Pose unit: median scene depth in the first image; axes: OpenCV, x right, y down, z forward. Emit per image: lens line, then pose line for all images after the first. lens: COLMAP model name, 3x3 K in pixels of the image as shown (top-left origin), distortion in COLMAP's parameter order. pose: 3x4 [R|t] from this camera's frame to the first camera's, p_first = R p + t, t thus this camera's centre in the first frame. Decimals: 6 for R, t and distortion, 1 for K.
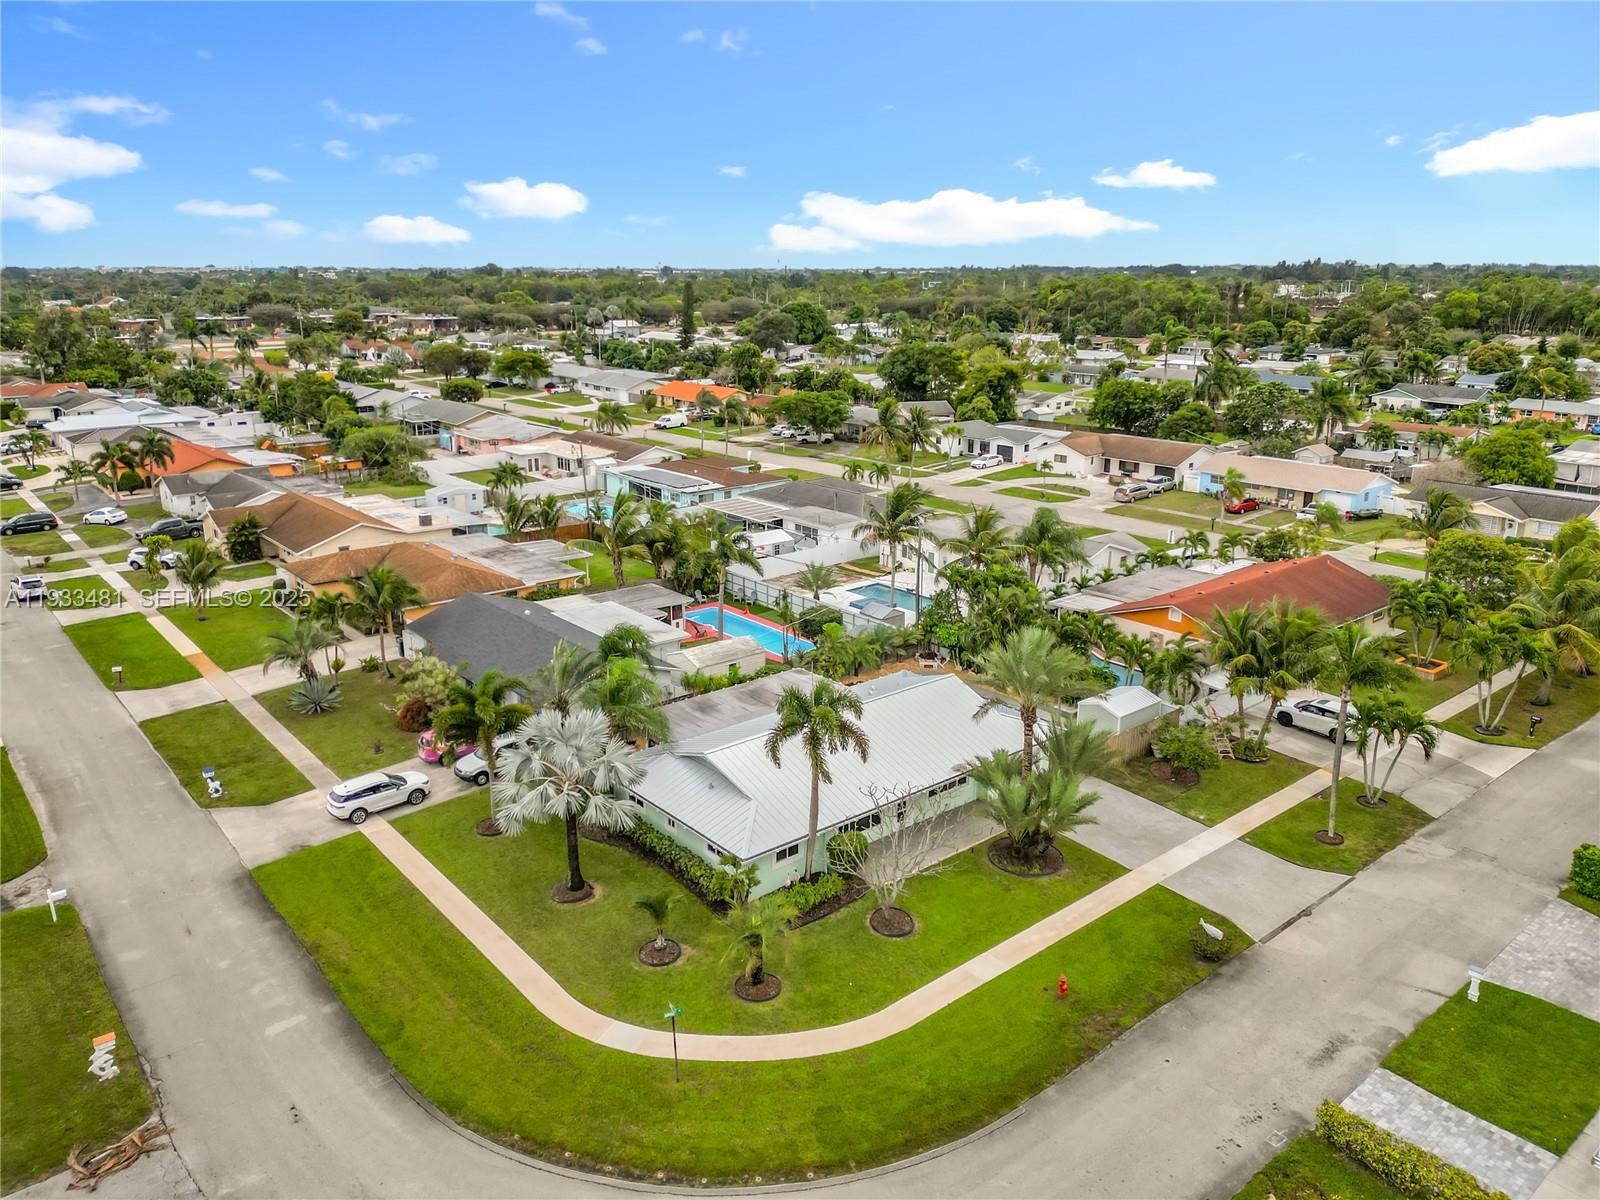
lens RADIAL K [[1147.1, 0, 800.0], [0, 1147.1, 600.0], [0, 0, 1]] dist [0.074467, -0.091149]
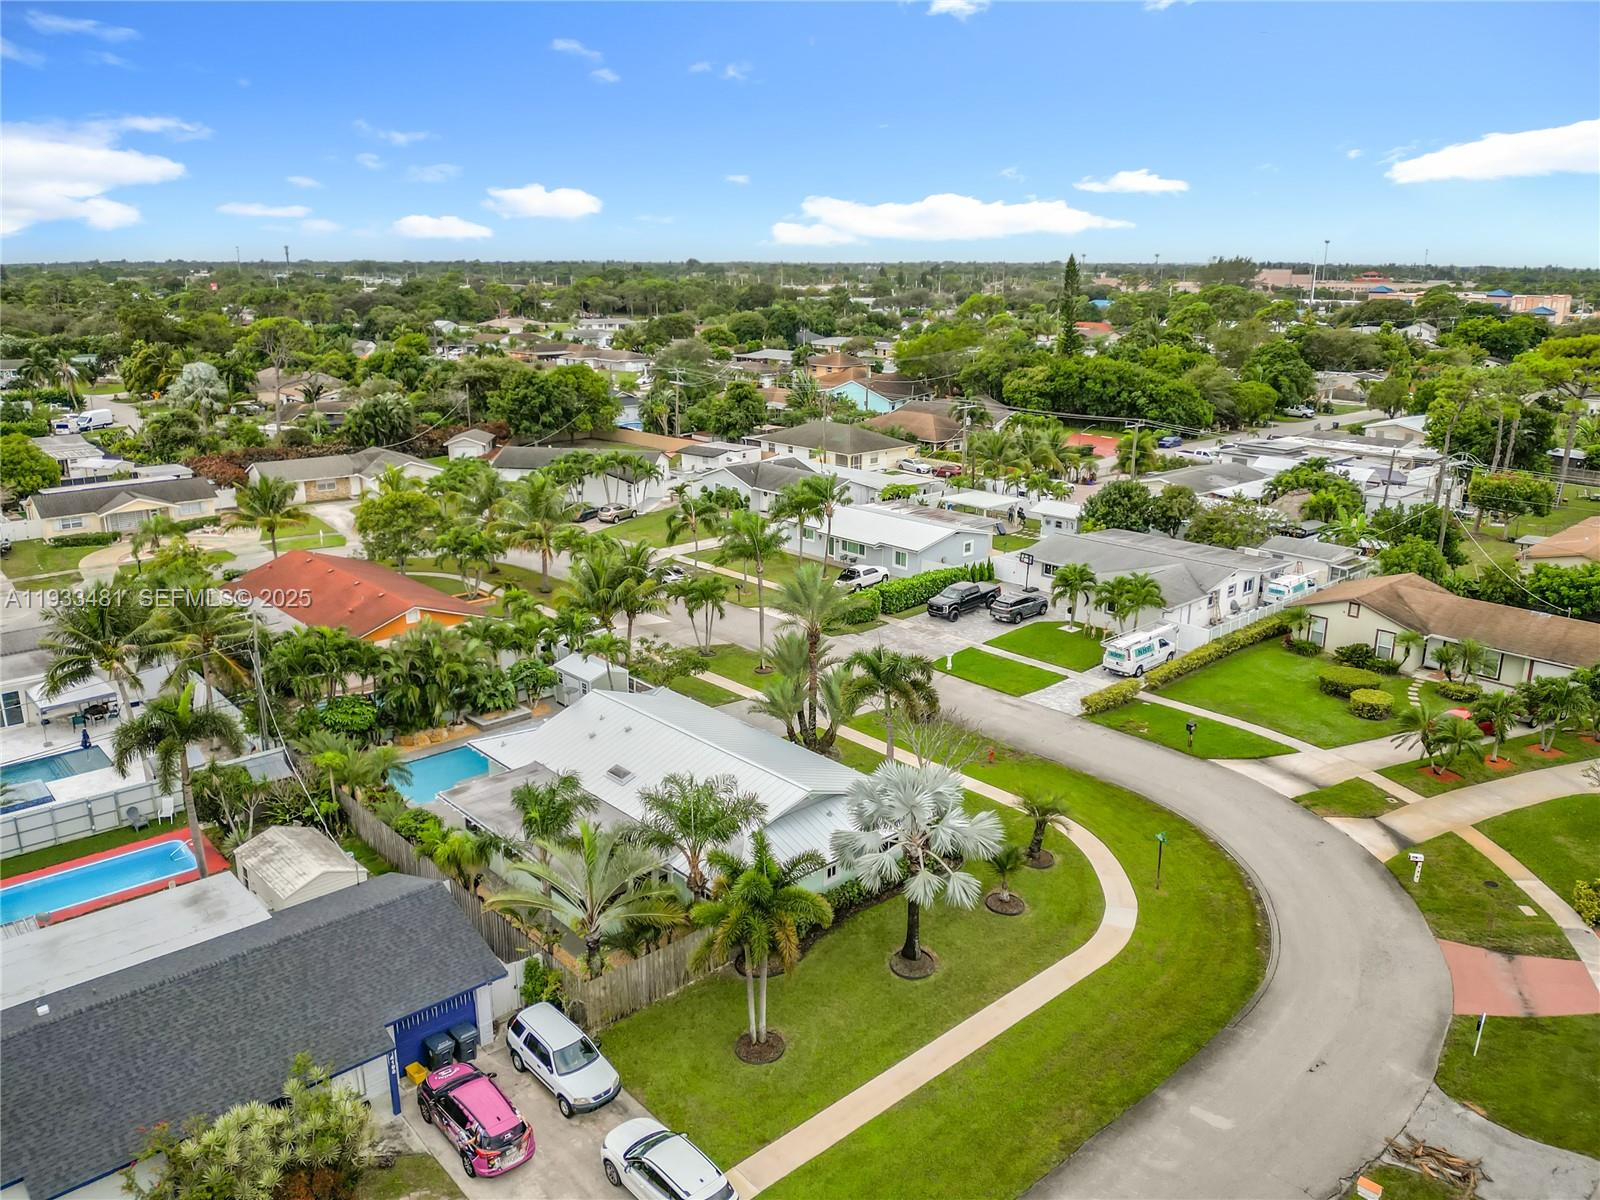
lens RADIAL K [[1184.5, 0, 800.0], [0, 1184.5, 600.0], [0, 0, 1]] dist [0.007123, -0.068144]
pose [[-0.042244, -0.274208, 0.960742, -1.170296], [0.280298, 0.919730, 0.274827, -0.332162], [-0.958983, 0.280904, 0.038006, 1.137143]]
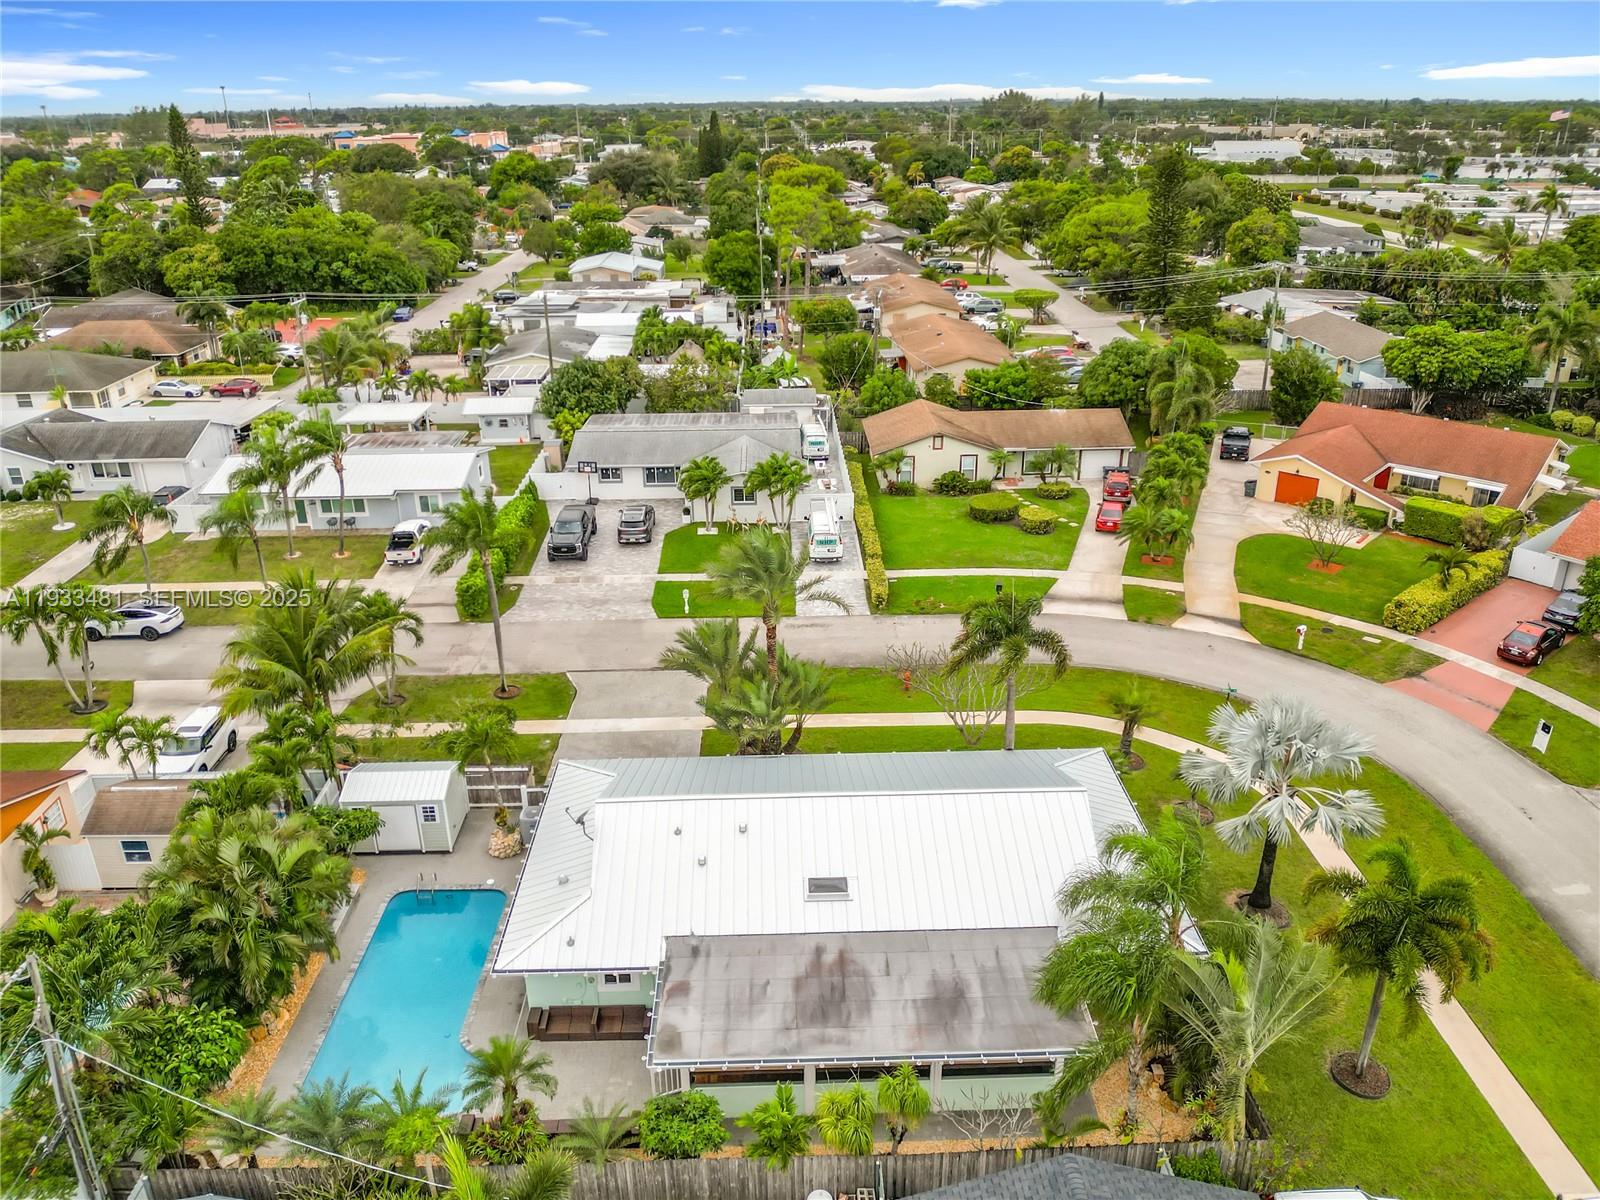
lens RADIAL K [[1184.5, 0, 800.0], [0, 1184.5, 600.0], [0, 0, 1]] dist [0.007123, -0.068144]
pose [[-0.783069, -0.235398, 0.575666, -0.437081], [0.183303, 0.797136, 0.575304, -0.541699], [-0.594309, 0.556024, -0.581063, 1.828484]]
